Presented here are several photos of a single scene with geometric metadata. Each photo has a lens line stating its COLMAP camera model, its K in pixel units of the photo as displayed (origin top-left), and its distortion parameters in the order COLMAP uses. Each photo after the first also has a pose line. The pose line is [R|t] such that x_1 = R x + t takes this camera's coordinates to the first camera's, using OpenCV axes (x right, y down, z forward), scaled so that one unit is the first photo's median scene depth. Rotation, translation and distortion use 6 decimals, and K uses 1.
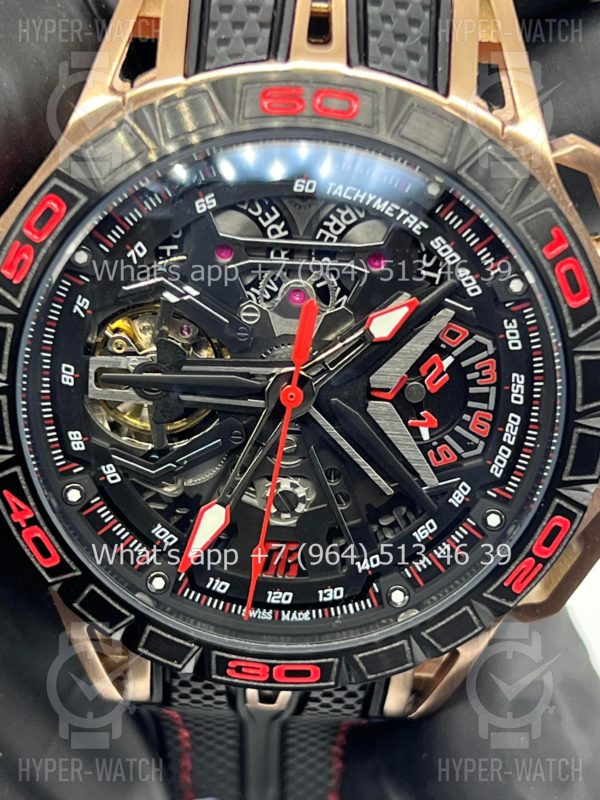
lens RADIAL K [[1913.1, 0, 297.8], [0, 1913.1, 394.7], [0, 0, 1]] dist [0.209056, 0.000000]
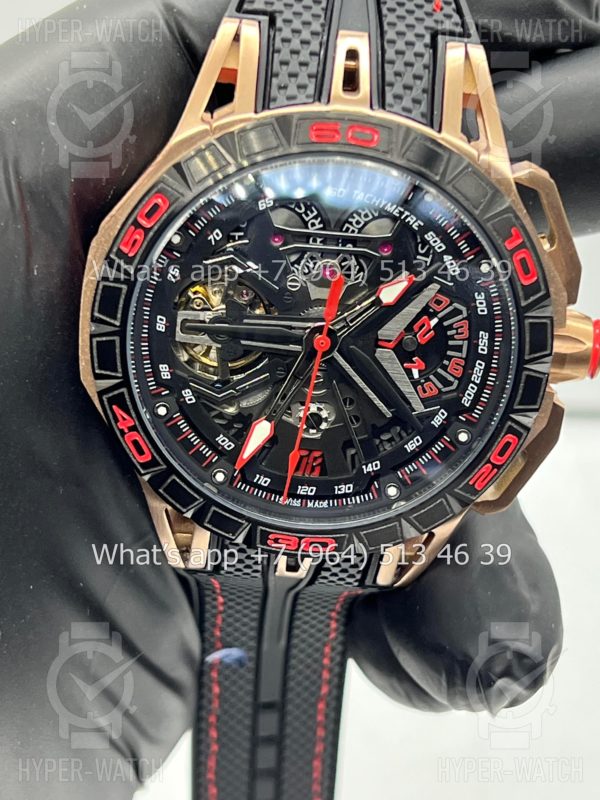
lens RADIAL K [[1913.1, 0, 300.6], [0, 1913.1, 404.1], [0, 0, 1]] dist [0.209056, 0.000000]
pose [[0.999083, 0.026397, 0.033722, -0.063892], [-0.026632, 0.999624, 0.006540, 0.036045], [-0.033537, -0.007432, 0.999410, -0.388646]]
